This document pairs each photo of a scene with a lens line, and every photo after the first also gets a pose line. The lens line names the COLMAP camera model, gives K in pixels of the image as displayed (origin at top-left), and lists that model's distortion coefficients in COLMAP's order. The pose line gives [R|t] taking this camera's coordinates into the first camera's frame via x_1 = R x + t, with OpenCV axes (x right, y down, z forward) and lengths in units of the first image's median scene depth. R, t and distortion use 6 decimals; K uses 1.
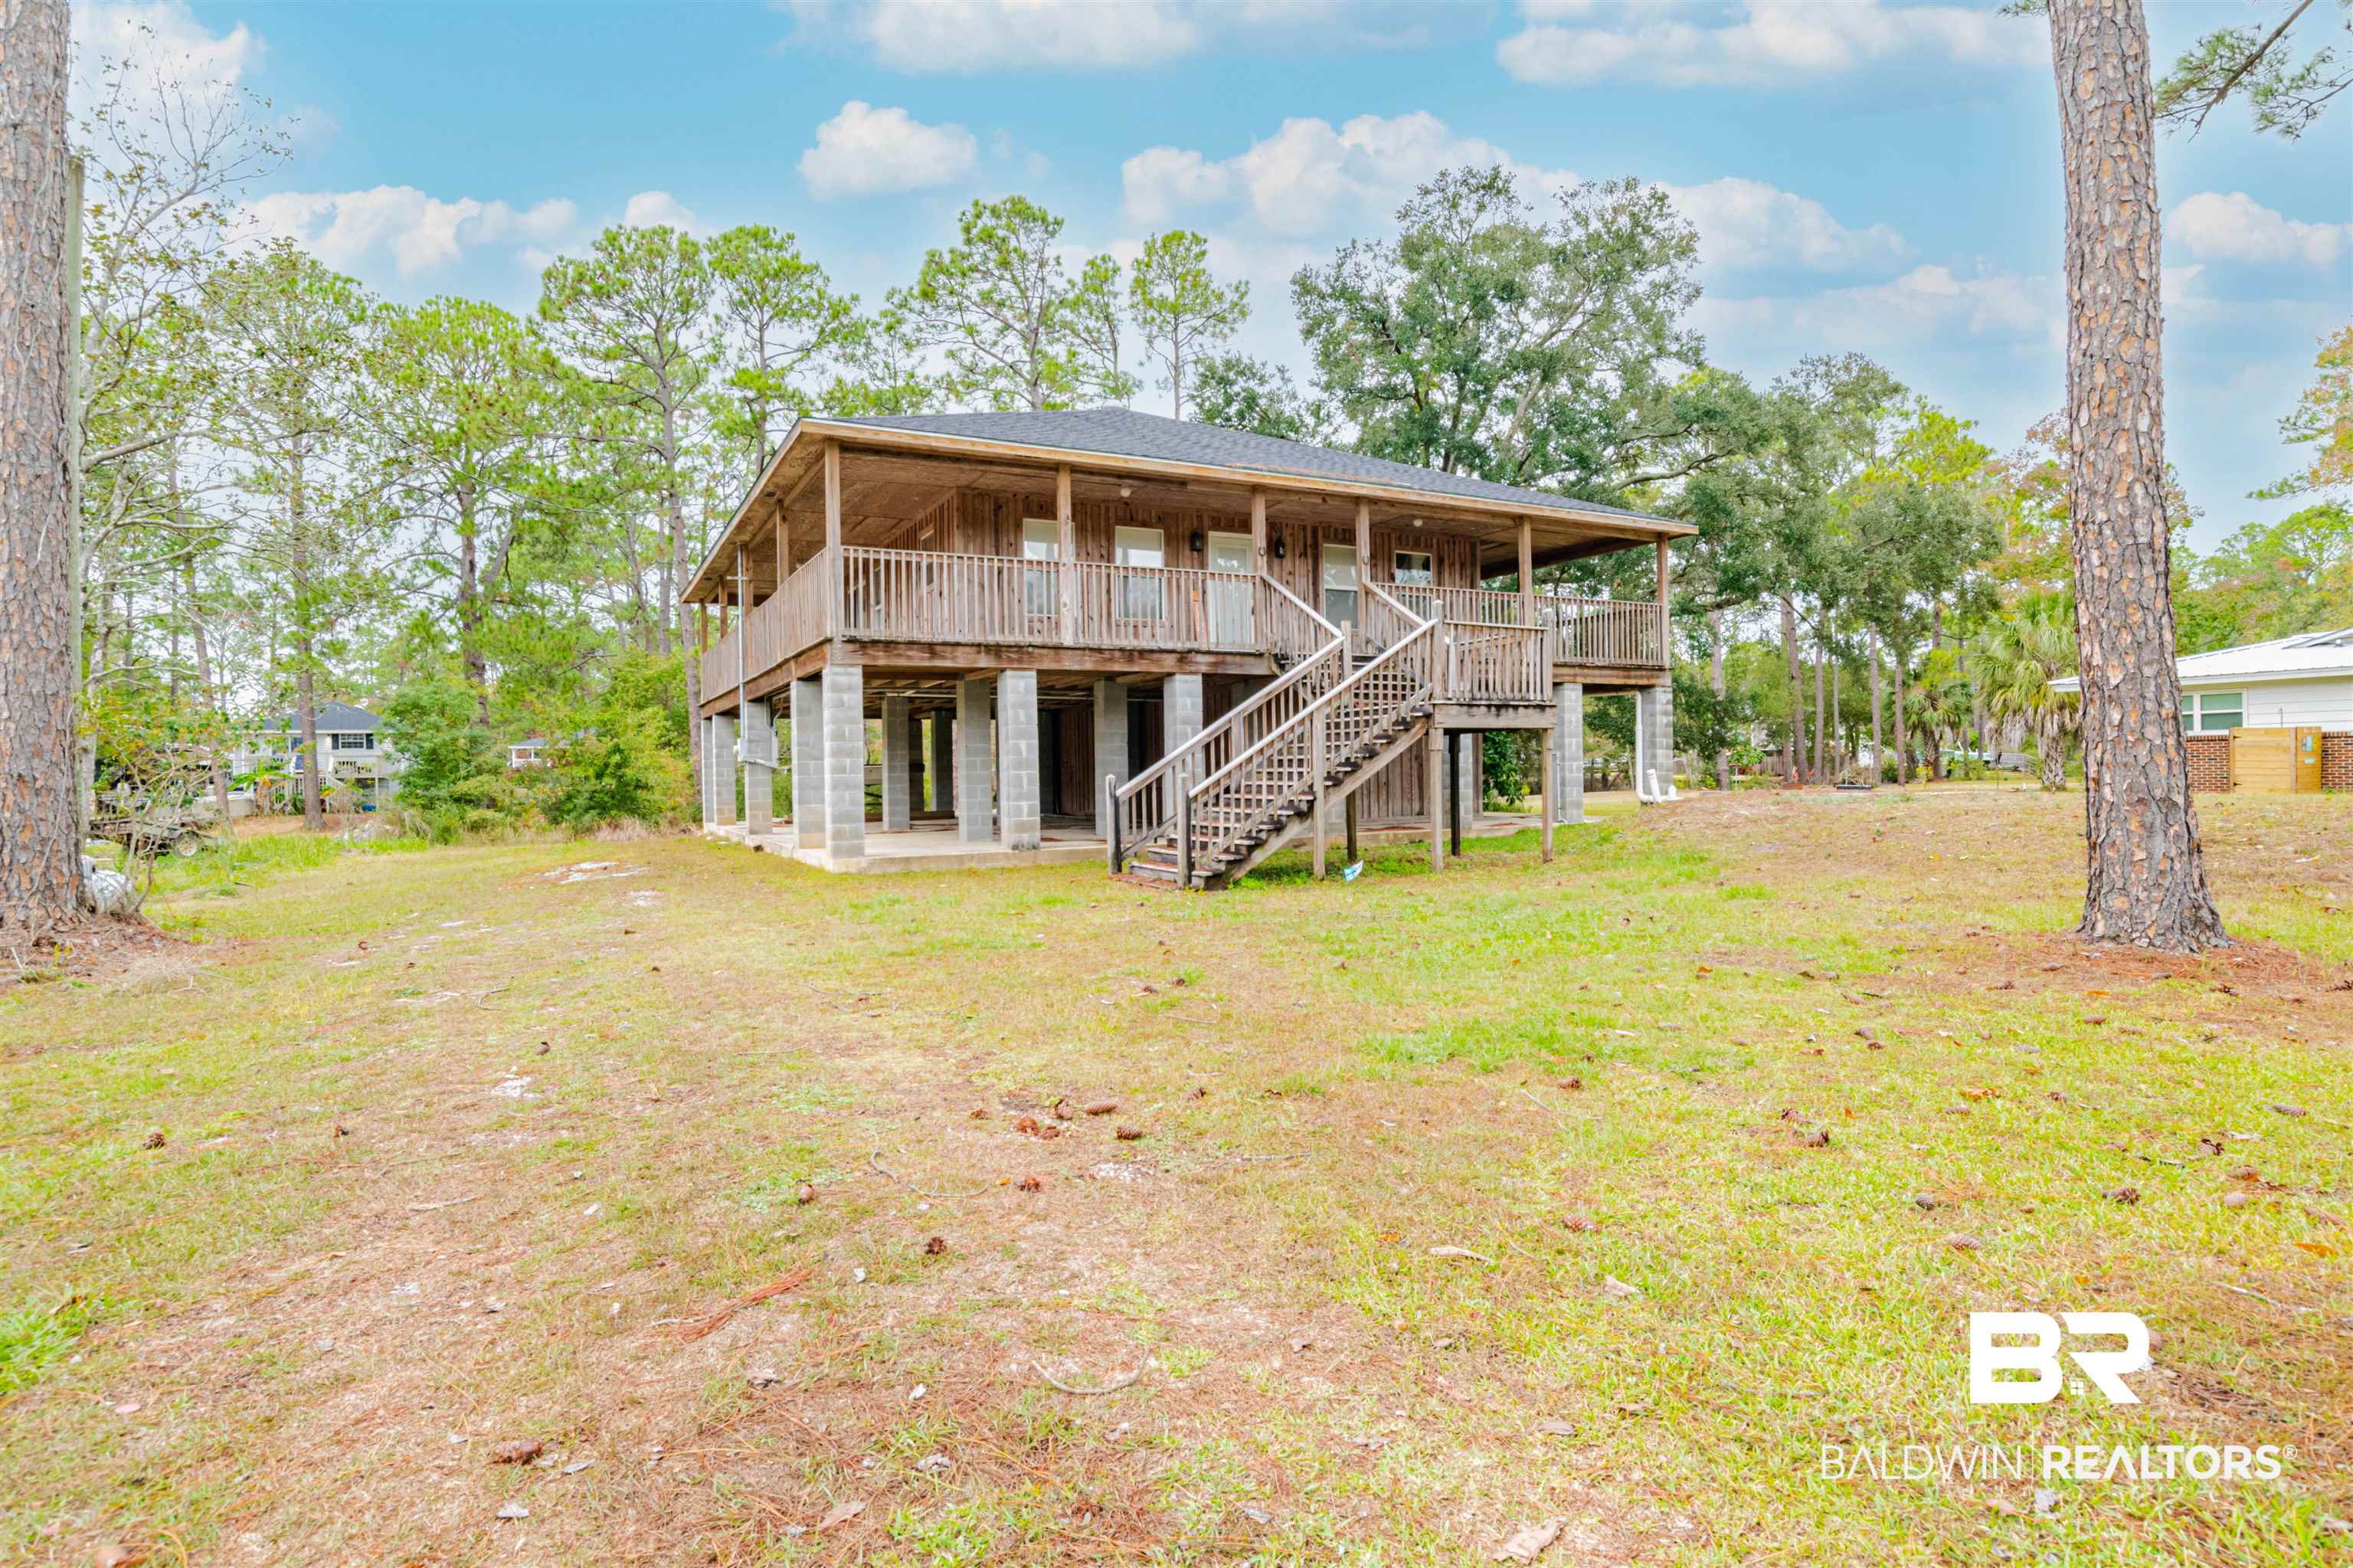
lens RADIAL K [[1195.6, 0, 1231.6], [0, 1195.6, 777.5], [0, 0, 1]] dist [-0.052337, 0.021889]
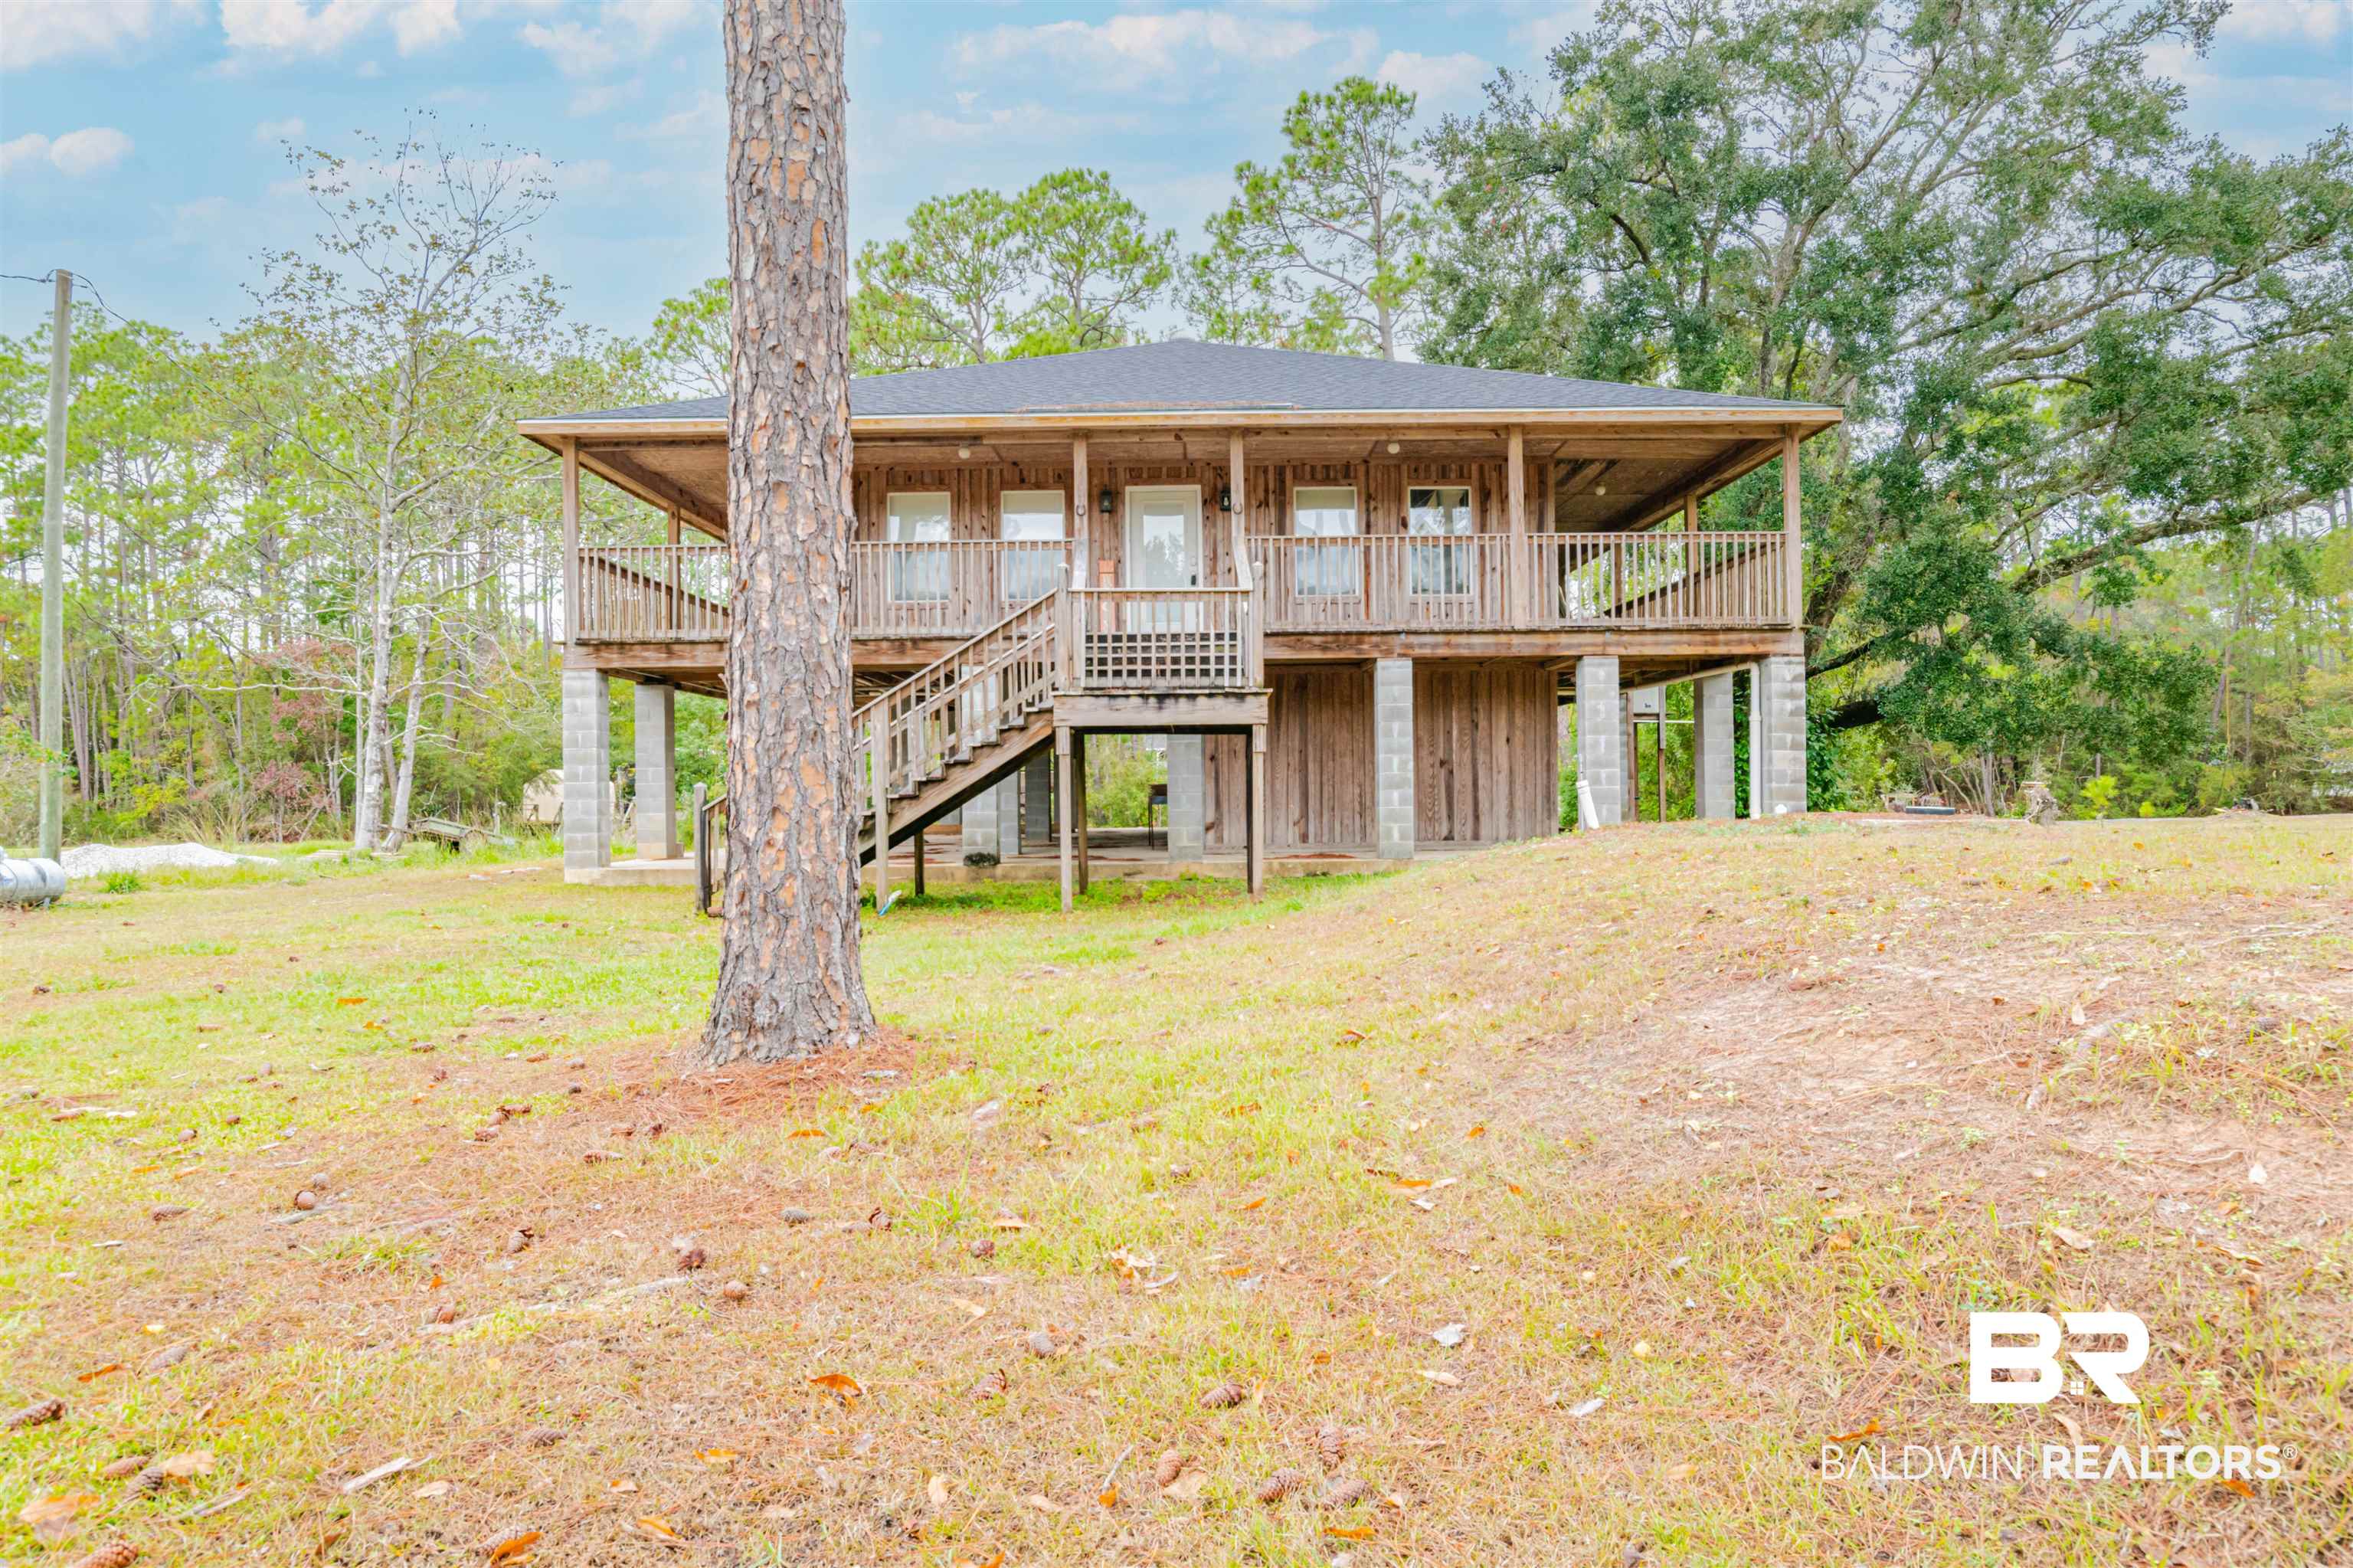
lens RADIAL K [[1461.3, 0, 1176.5], [0, 1461.3, 784.0], [0, 0, 1]] dist [-0.021802, -0.000293]
pose [[0.885435, 0.005300, -0.464733, 0.491542], [-0.005851, 0.999983, 0.000256, -0.003071], [0.464726, 0.002493, 0.885451, 0.135966]]
